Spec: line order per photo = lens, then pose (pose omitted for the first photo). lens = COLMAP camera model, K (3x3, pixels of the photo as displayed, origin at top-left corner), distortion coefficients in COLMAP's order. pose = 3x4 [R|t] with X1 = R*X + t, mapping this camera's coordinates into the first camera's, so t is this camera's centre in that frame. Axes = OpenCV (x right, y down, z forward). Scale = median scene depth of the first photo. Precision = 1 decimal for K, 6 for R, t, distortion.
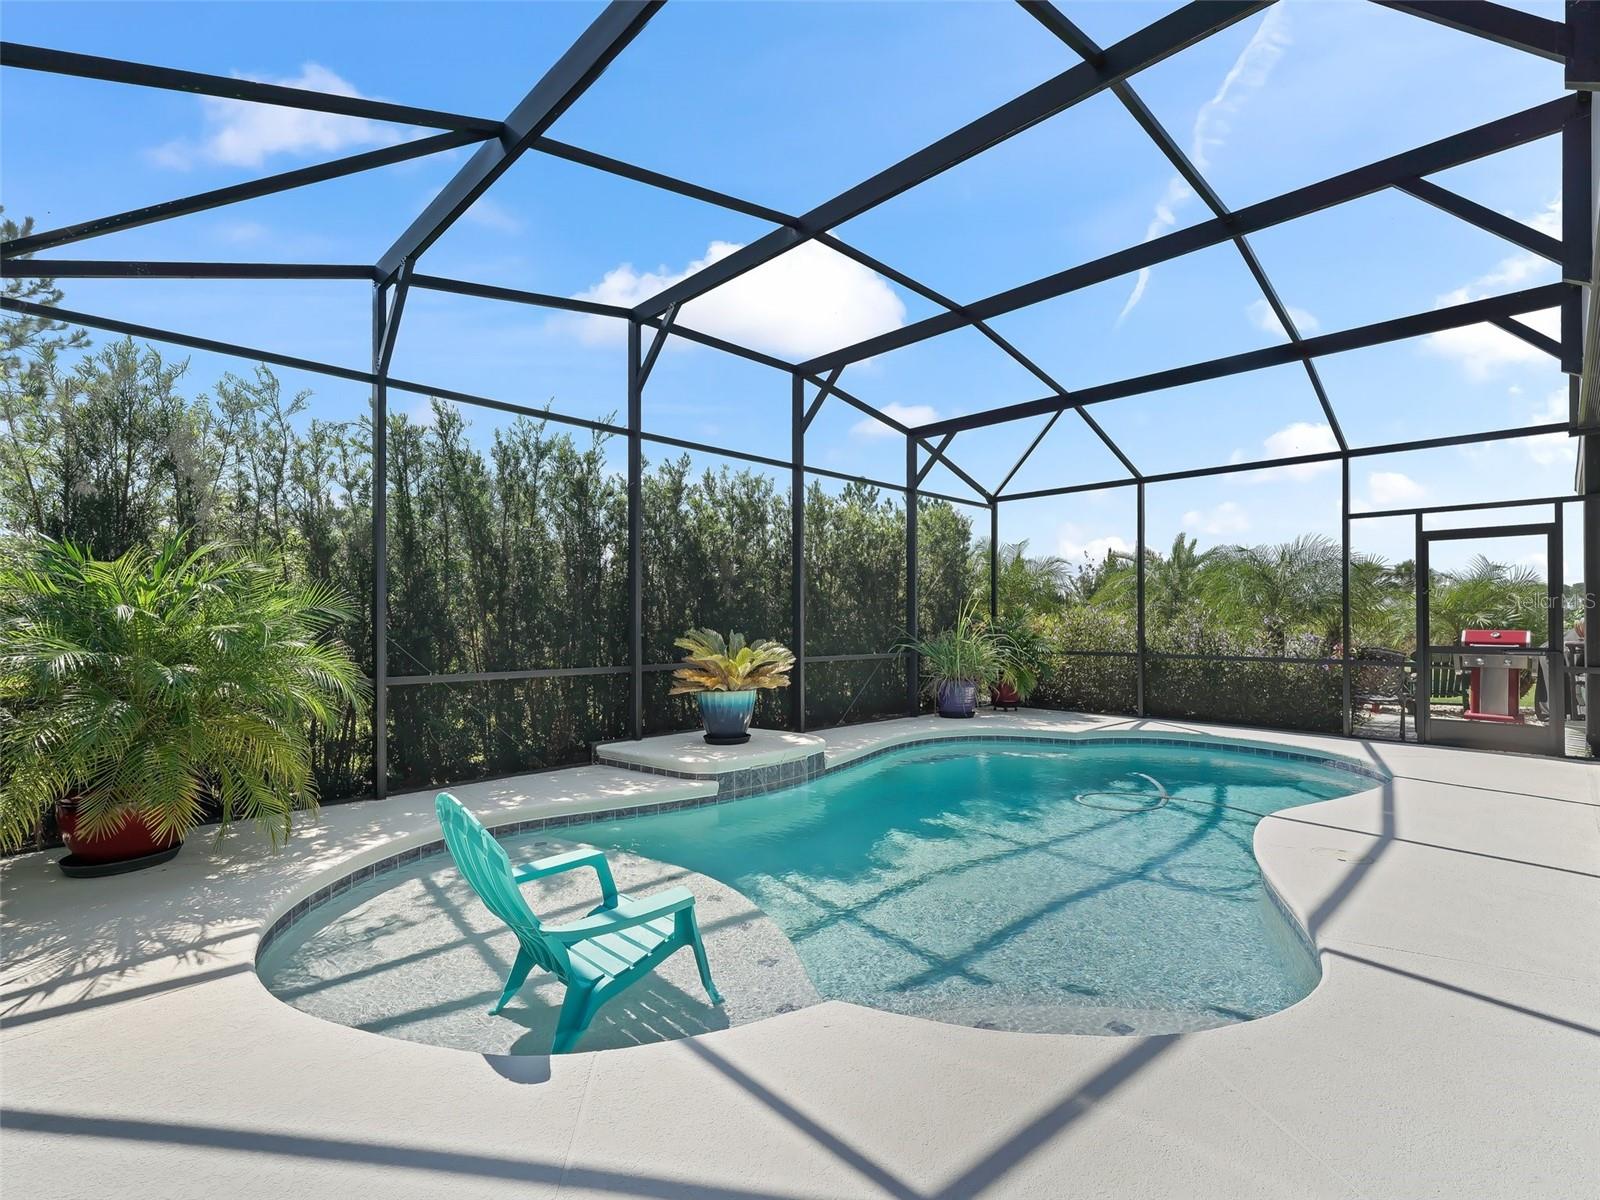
lens RADIAL K [[728.2, 0, 800.0], [0, 728.2, 600.0], [0, 0, 1]] dist [0.001315, 0.000275]
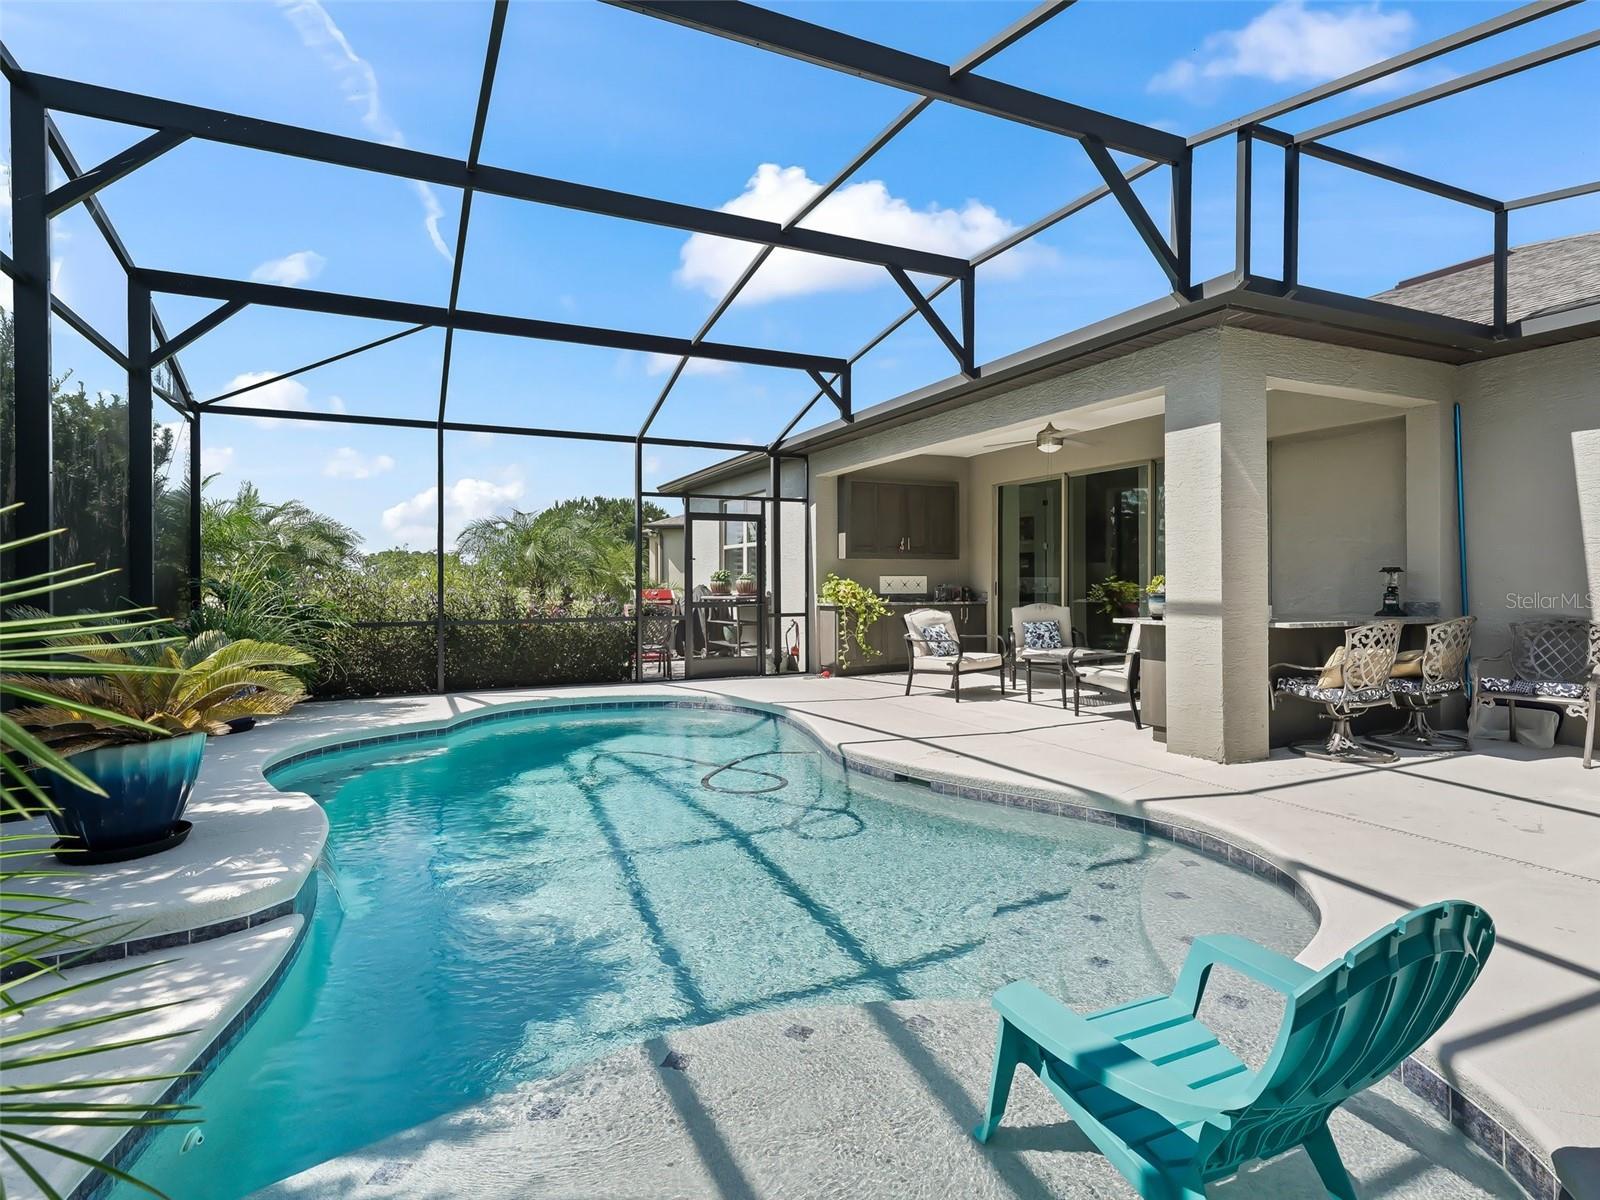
lens RADIAL K [[778.9, 0, 716.5], [0, 778.9, 577.5], [0, 0, 1]] dist [0.000955, -0.000158]
pose [[0.381016, -0.005149, 0.924554, -0.360734], [-0.025056, 0.999560, 0.015892, -0.003025], [-0.924229, -0.029221, 0.380719, 0.415211]]
